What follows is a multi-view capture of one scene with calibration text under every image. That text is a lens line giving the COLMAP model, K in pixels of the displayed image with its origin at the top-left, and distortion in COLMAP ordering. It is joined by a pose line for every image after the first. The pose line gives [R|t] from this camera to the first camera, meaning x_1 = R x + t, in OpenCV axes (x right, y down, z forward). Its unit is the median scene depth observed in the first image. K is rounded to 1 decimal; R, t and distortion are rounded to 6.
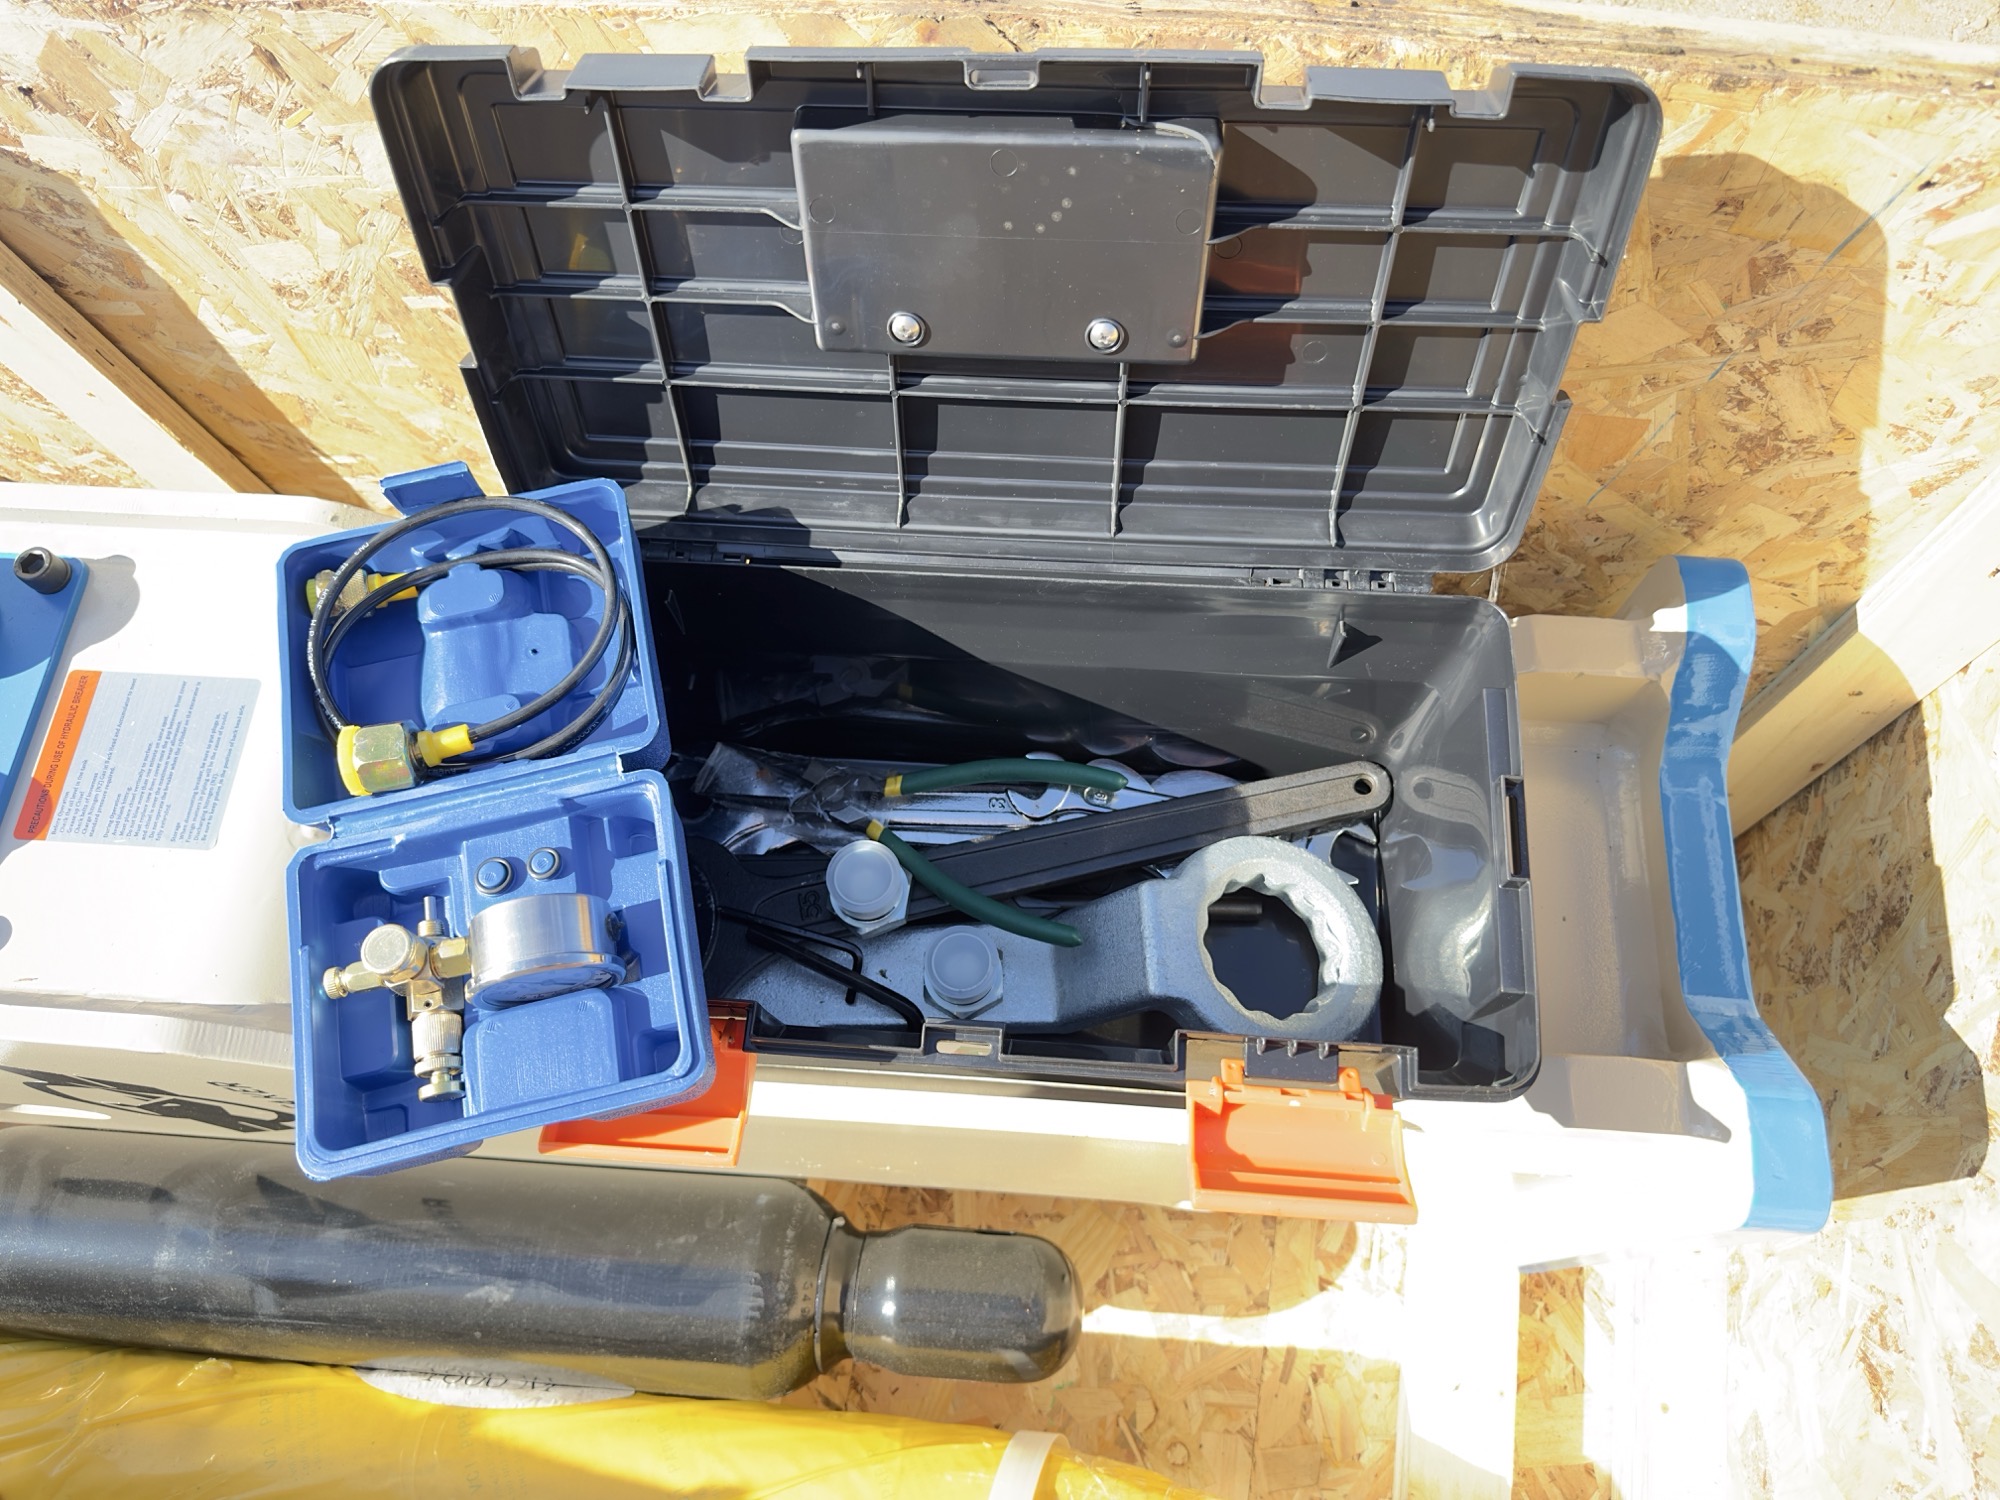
lens RADIAL K [[1422.3, 0, 998.8], [0, 1422.3, 746.3], [0, 0, 1]] dist [0.078968, -0.108452]
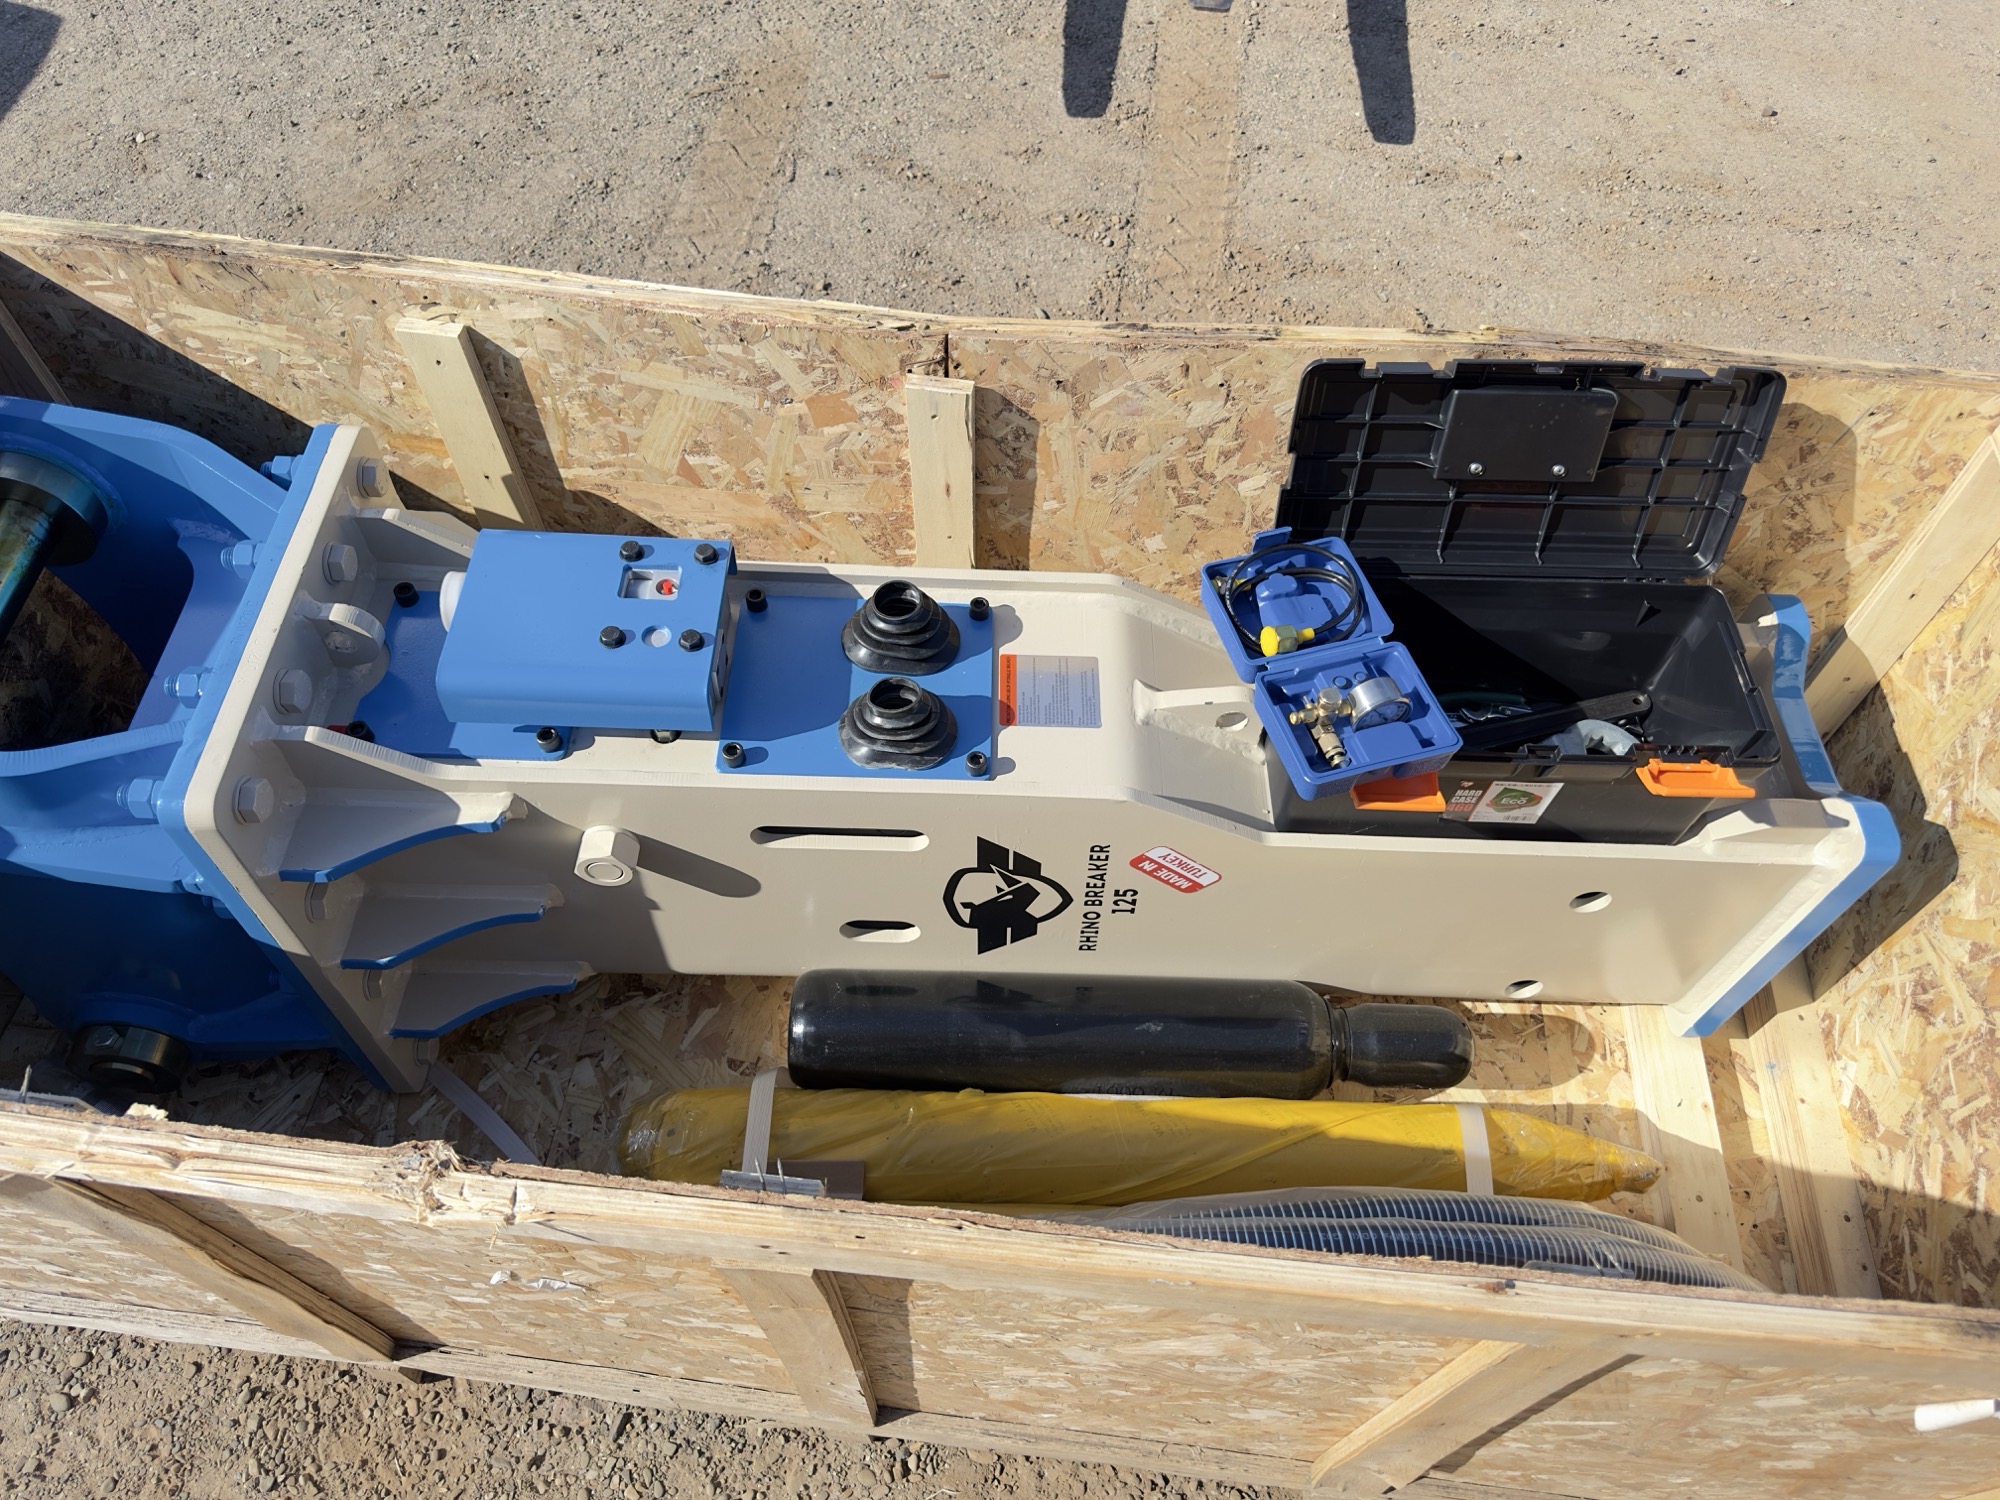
lens RADIAL K [[1418.0, 0, 989.2], [0, 1418.0, 736.2], [0, 0, 1]] dist [0.091213, -0.116574]
pose [[0.996446, -0.013790, 0.083094, -0.976238], [0.032259, 0.973770, -0.225235, 0.595244], [-0.077808, 0.227115, 0.970755, -1.057991]]
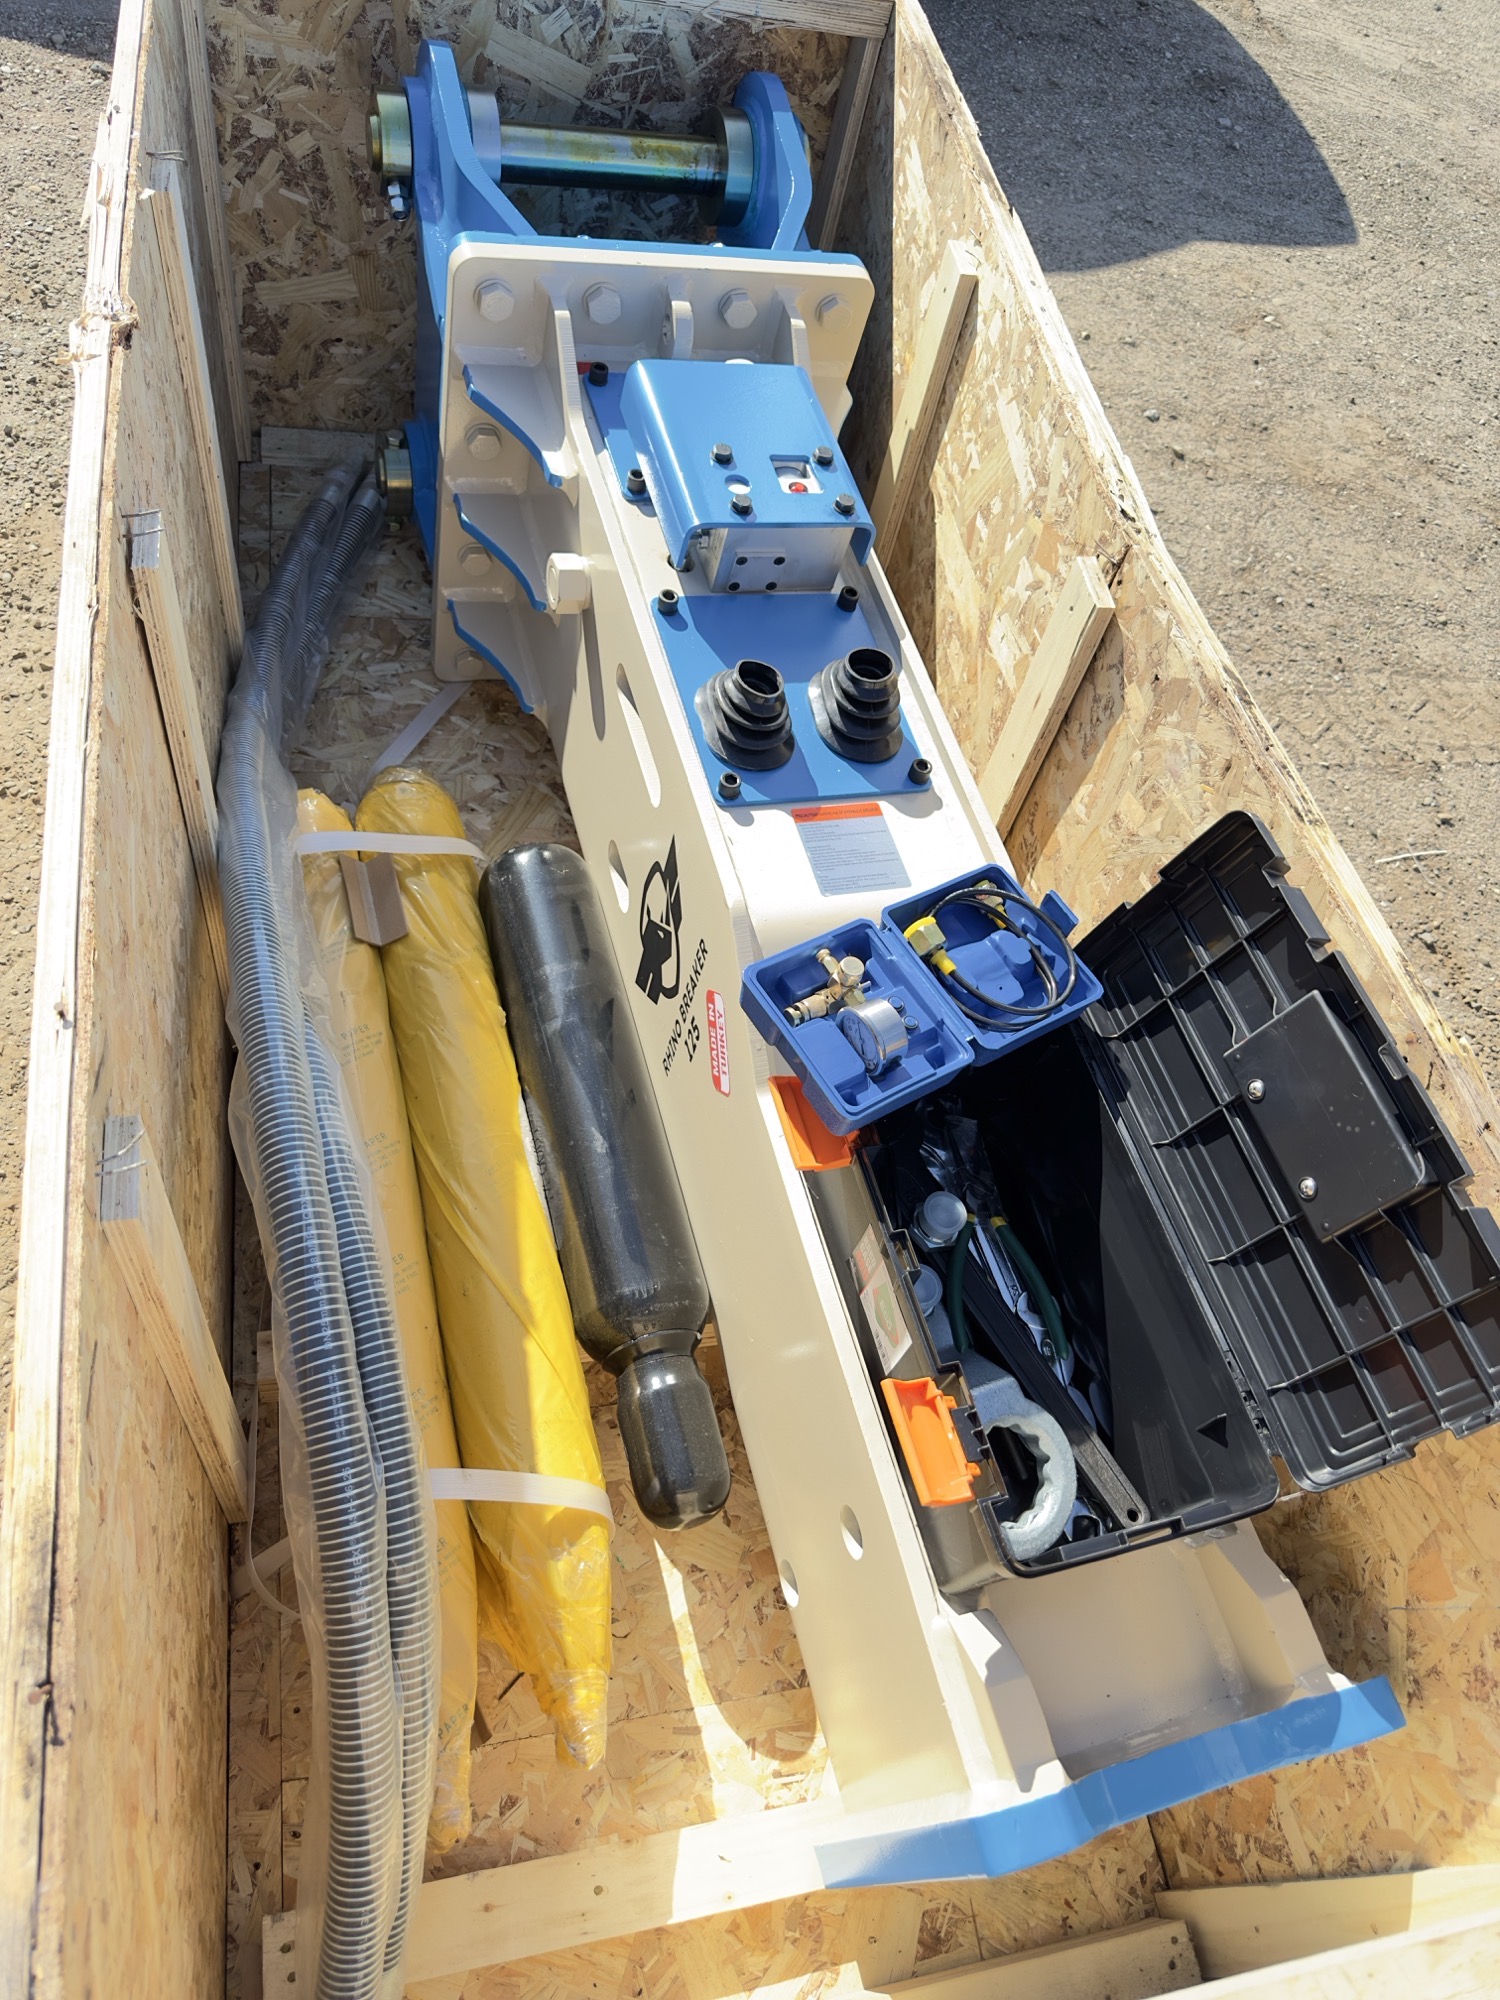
lens RADIAL K [[1422.3, 0, 750.0], [0, 1422.3, 1000.0], [0, 0, 1]] dist [0.078968, -0.108452]
pose [[0.335384, 0.842554, -0.421450, 0.354143], [-0.931986, 0.362054, -0.017851, 0.269706], [0.137547, 0.398772, 0.906676, -0.711245]]
